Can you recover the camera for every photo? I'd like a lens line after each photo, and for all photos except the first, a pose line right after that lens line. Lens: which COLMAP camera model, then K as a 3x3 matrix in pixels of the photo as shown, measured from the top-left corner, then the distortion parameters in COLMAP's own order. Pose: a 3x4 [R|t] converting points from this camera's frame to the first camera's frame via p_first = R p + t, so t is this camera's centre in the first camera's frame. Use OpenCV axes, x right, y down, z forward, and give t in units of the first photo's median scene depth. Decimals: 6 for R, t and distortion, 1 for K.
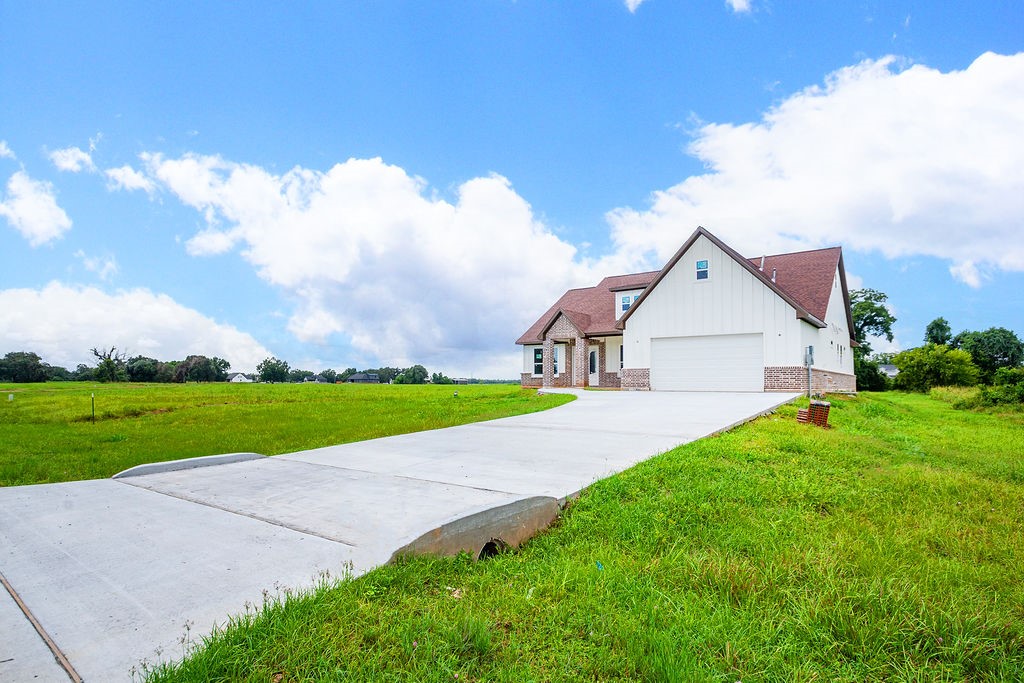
lens RADIAL K [[503.5, 0, 512.0], [0, 503.5, 341.5], [0, 0, 1]] dist [-0.000241, -0.000039]
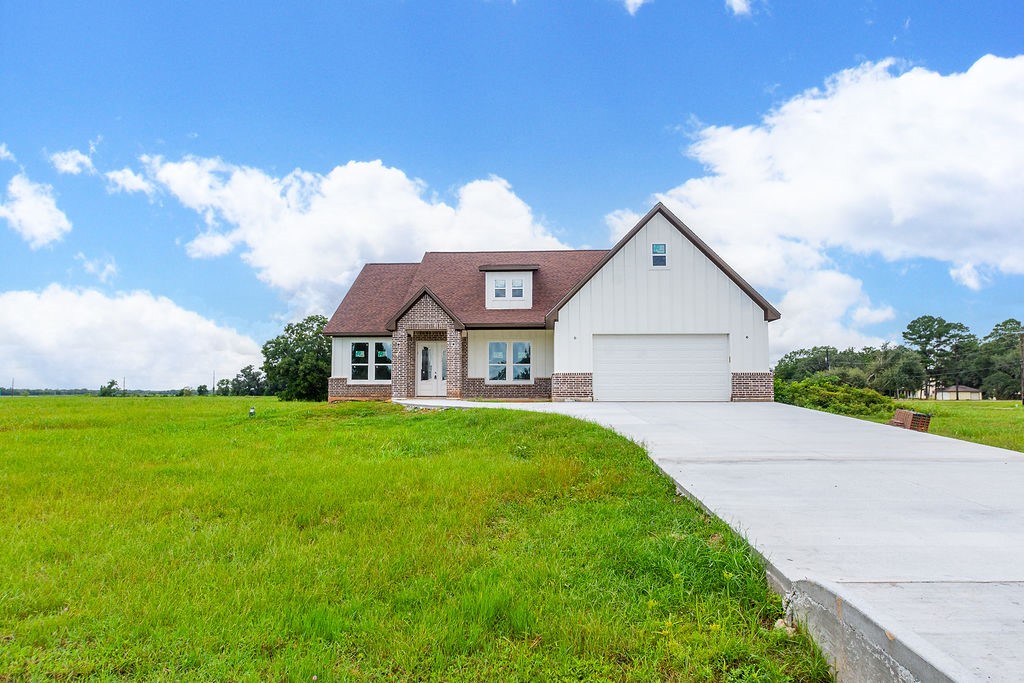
lens RADIAL K [[615.7, 0, 512.0], [0, 615.7, 341.5], [0, 0, 1]] dist [0.001242, 0.000182]
pose [[0.832943, 0.038537, 0.552015, -0.347138], [-0.039837, 0.999160, -0.009643, 0.018012], [-0.551922, -0.013959, 0.833779, 0.263690]]
